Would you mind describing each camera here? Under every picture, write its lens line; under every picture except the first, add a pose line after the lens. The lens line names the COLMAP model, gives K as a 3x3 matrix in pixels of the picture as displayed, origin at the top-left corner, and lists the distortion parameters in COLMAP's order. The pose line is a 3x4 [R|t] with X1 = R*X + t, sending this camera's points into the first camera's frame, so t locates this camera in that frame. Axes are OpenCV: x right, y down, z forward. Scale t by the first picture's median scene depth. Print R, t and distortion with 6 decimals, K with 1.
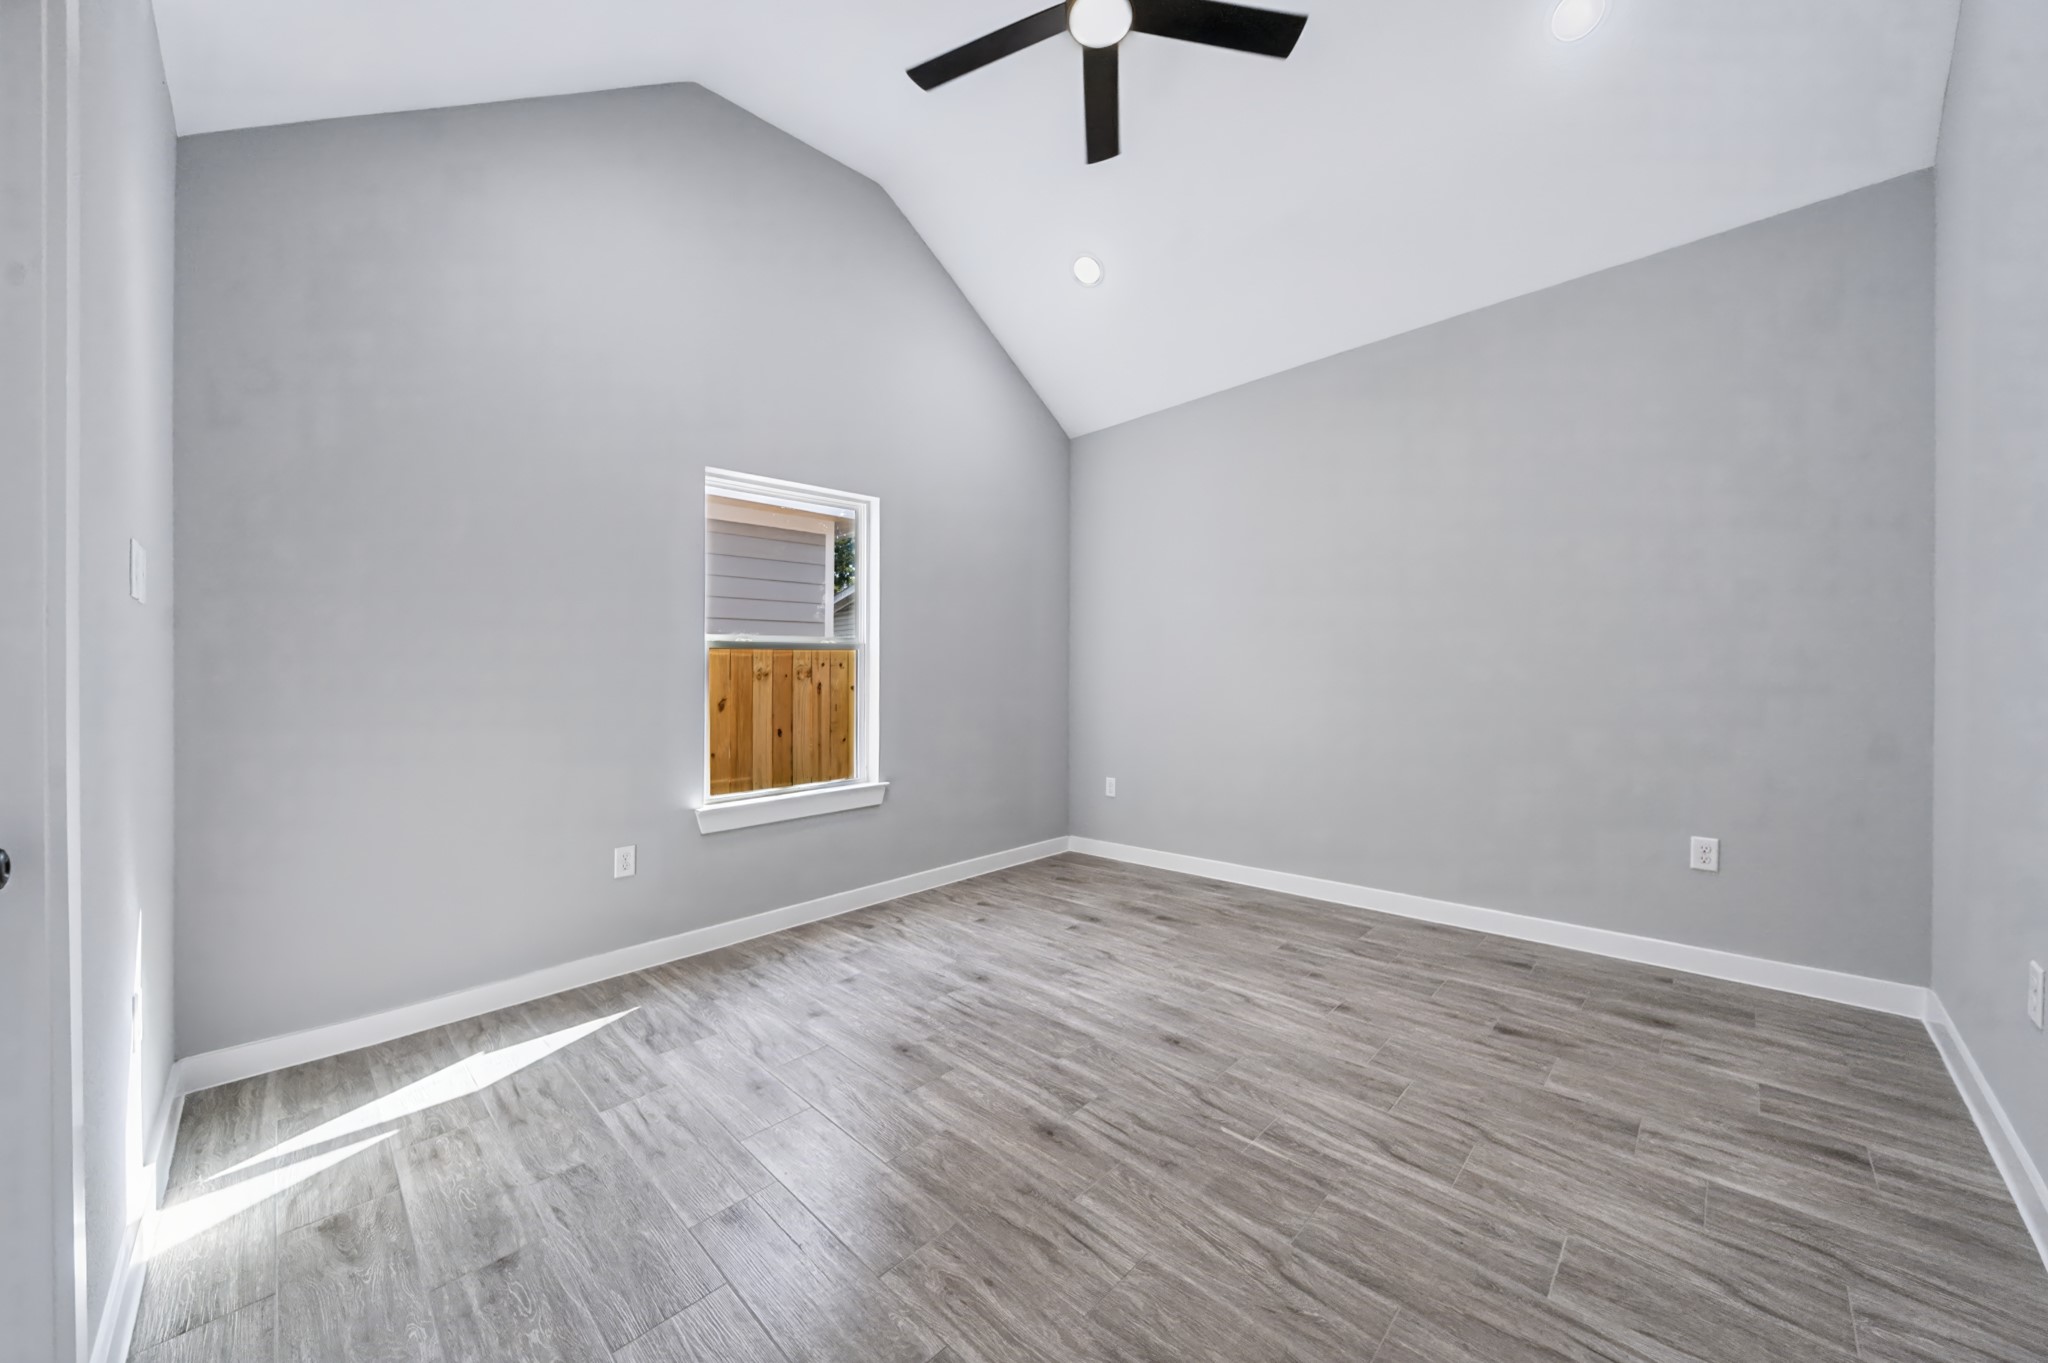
lens RADIAL K [[730.1, 0, 1025.7], [0, 730.1, 656.5], [0, 0, 1]] dist [-0.000105, -0.000077]
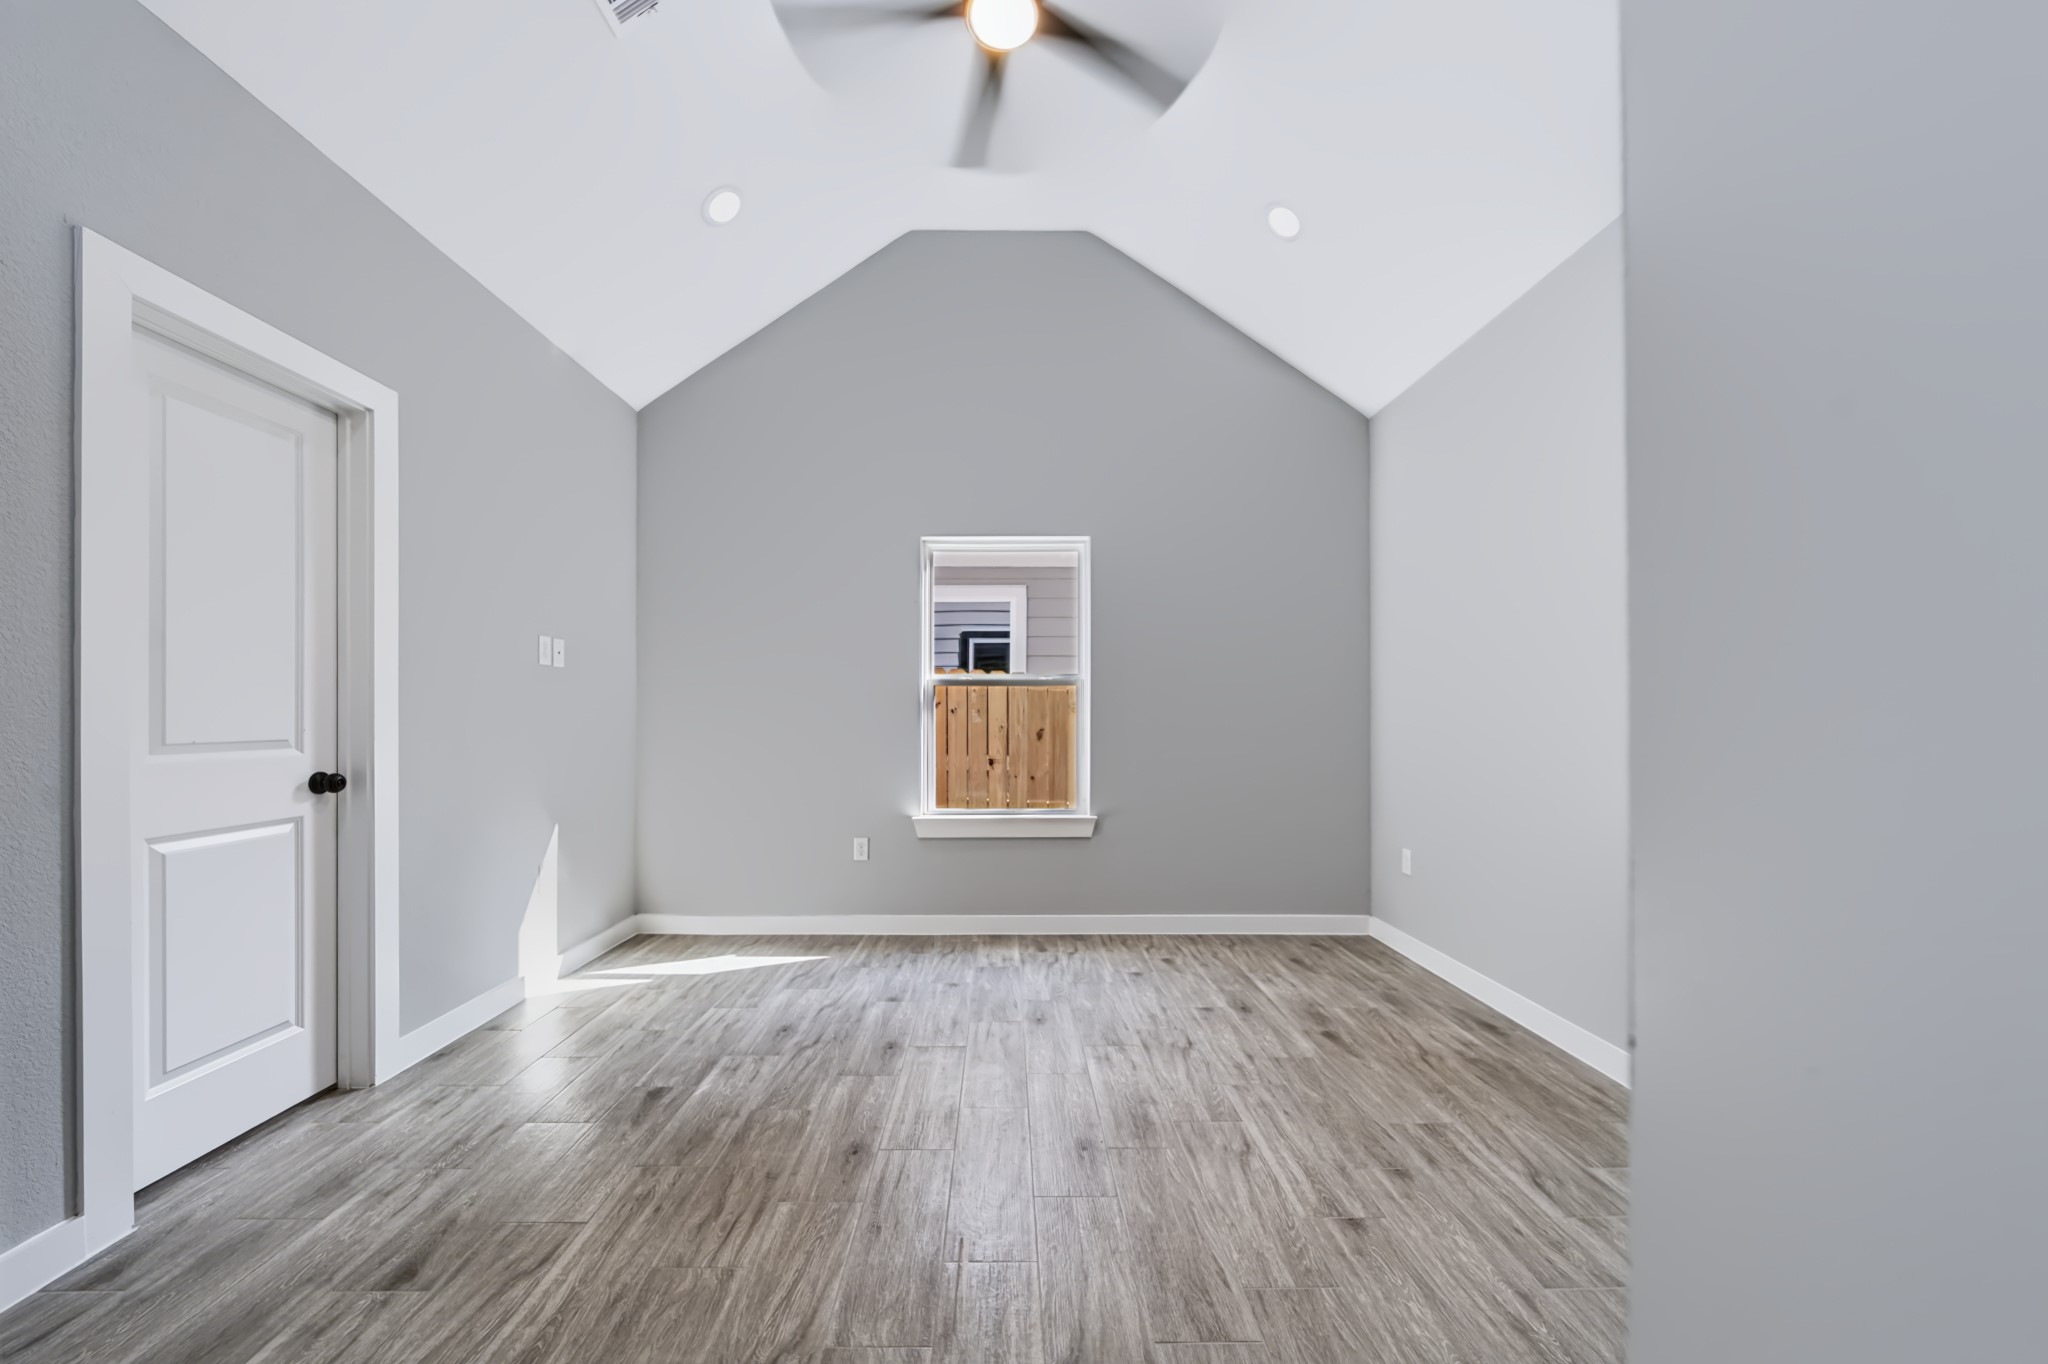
lens RADIAL K [[743.0, 0, 1024.0], [0, 743.0, 682.0], [0, 0, 1]] dist [-0.000067, -0.000188]
pose [[0.701945, -0.012172, -0.712127, 0.627962], [0.005518, 0.999917, -0.011651, -0.002272], [0.712210, 0.004249, 0.701954, 0.276972]]
